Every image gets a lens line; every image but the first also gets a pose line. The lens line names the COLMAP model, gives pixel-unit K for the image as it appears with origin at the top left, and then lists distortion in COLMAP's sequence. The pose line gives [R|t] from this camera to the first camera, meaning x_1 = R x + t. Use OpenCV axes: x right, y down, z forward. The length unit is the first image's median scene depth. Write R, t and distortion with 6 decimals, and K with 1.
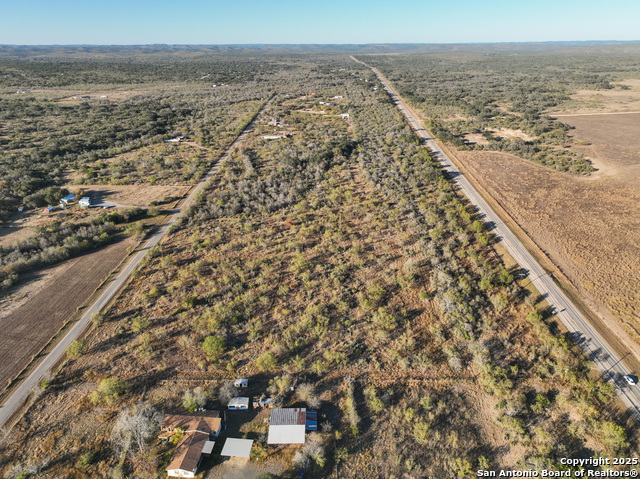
lens RADIAL K [[449.2, 0, 320.0], [0, 449.2, 239.5], [0, 0, 1]] dist [0.001090, 0.005955]
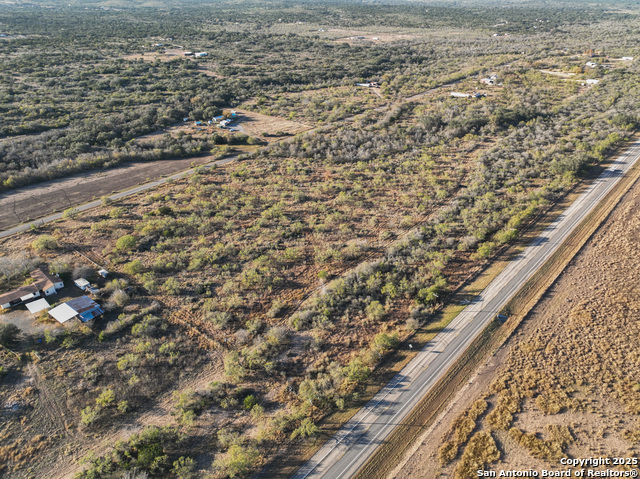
lens RADIAL K [[449.2, 0, 320.0], [0, 449.2, 239.5], [0, 0, 1]] dist [0.001090, 0.005955]
pose [[0.780334, 0.310509, -0.542829, 0.566241], [-0.254188, 0.950570, 0.178341, -0.086021], [0.571373, -0.001185, 0.820690, 0.194750]]
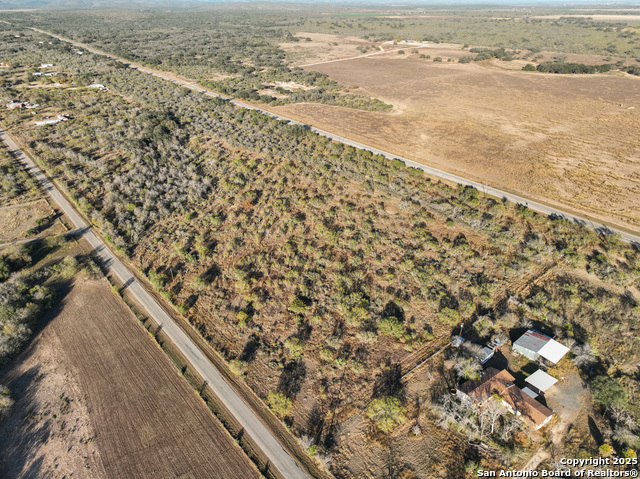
lens RADIAL K [[449.2, 0, 320.0], [0, 449.2, 239.5], [0, 0, 1]] dist [0.001090, 0.005955]
pose [[0.763637, -0.300282, 0.571567, -0.557757], [0.254828, 0.953571, 0.160514, -0.086199], [-0.593229, 0.023076, 0.804703, 0.218561]]
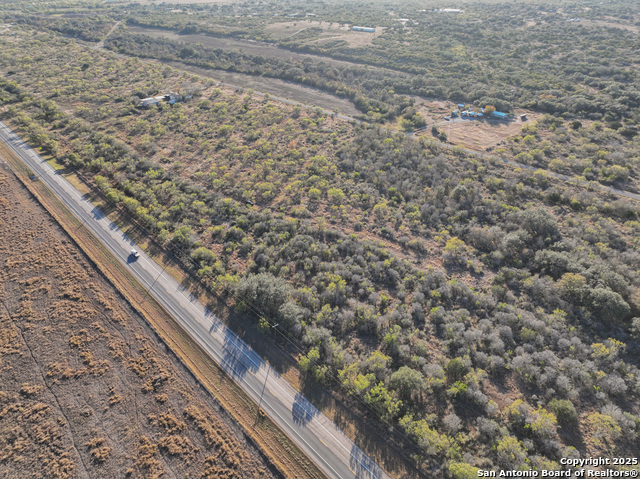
lens RADIAL K [[449.2, 0, 320.0], [0, 449.2, 239.5], [0, 0, 1]] dist [0.001090, 0.005955]
pose [[-0.685540, 0.381791, -0.619896, 0.688313], [-0.293179, 0.634601, 0.715072, -0.740420], [0.666394, 0.671951, -0.323111, 1.715381]]
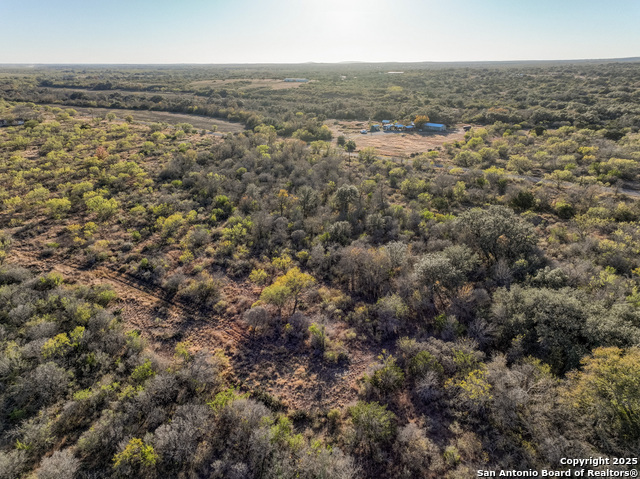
lens RADIAL K [[449.2, 0, 320.0], [0, 449.2, 239.5], [0, 0, 1]] dist [0.001090, 0.005955]
pose [[-0.632961, 0.292186, -0.716929, 0.265393], [-0.300092, 0.761047, 0.575111, -0.464869], [0.713656, 0.579167, -0.394030, 1.740013]]
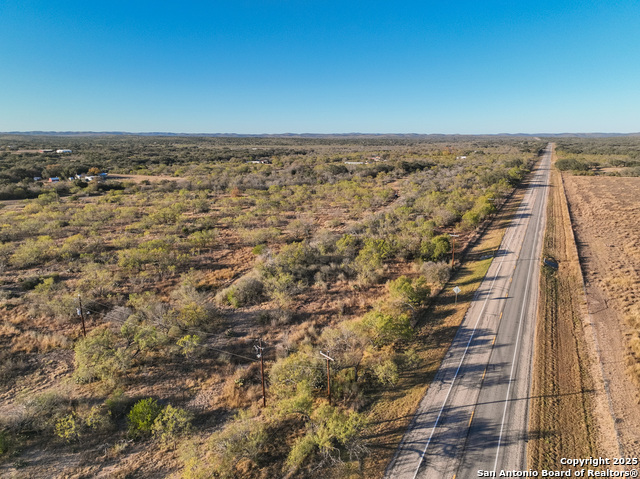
lens RADIAL K [[449.2, 0, 320.0], [0, 449.2, 239.5], [0, 0, 1]] dist [0.001090, 0.005955]
pose [[0.919132, 0.091341, -0.383215, 0.413522], [-0.158717, 0.976167, -0.148007, 0.146512], [0.360563, 0.196861, 0.911724, 0.411307]]
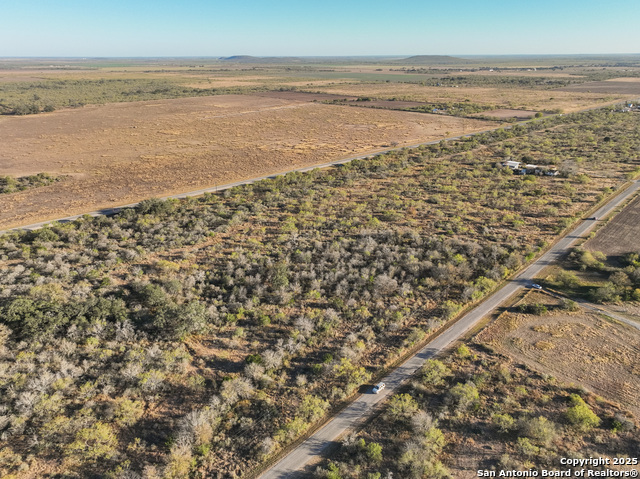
lens RADIAL K [[449.2, 0, 320.0], [0, 449.2, 239.5], [0, 0, 1]] dist [0.001090, 0.005955]
pose [[-0.718979, -0.256731, 0.645878, -0.625370], [0.274095, 0.749231, 0.602930, -0.692097], [-0.638703, 0.610526, -0.468313, 1.791957]]
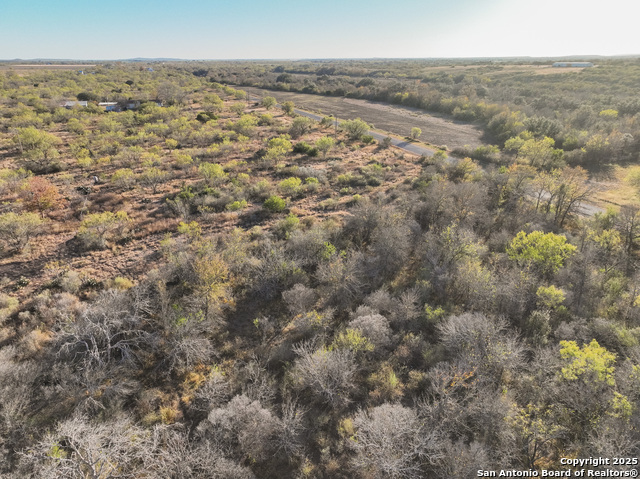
lens RADIAL K [[449.2, 0, 320.0], [0, 449.2, 239.5], [0, 0, 1]] dist [0.001090, 0.005955]
pose [[-0.926623, 0.150850, -0.344403, -0.117458], [-0.139271, 0.713126, 0.687063, -0.231099], [0.349246, 0.684614, -0.639790, 1.364151]]
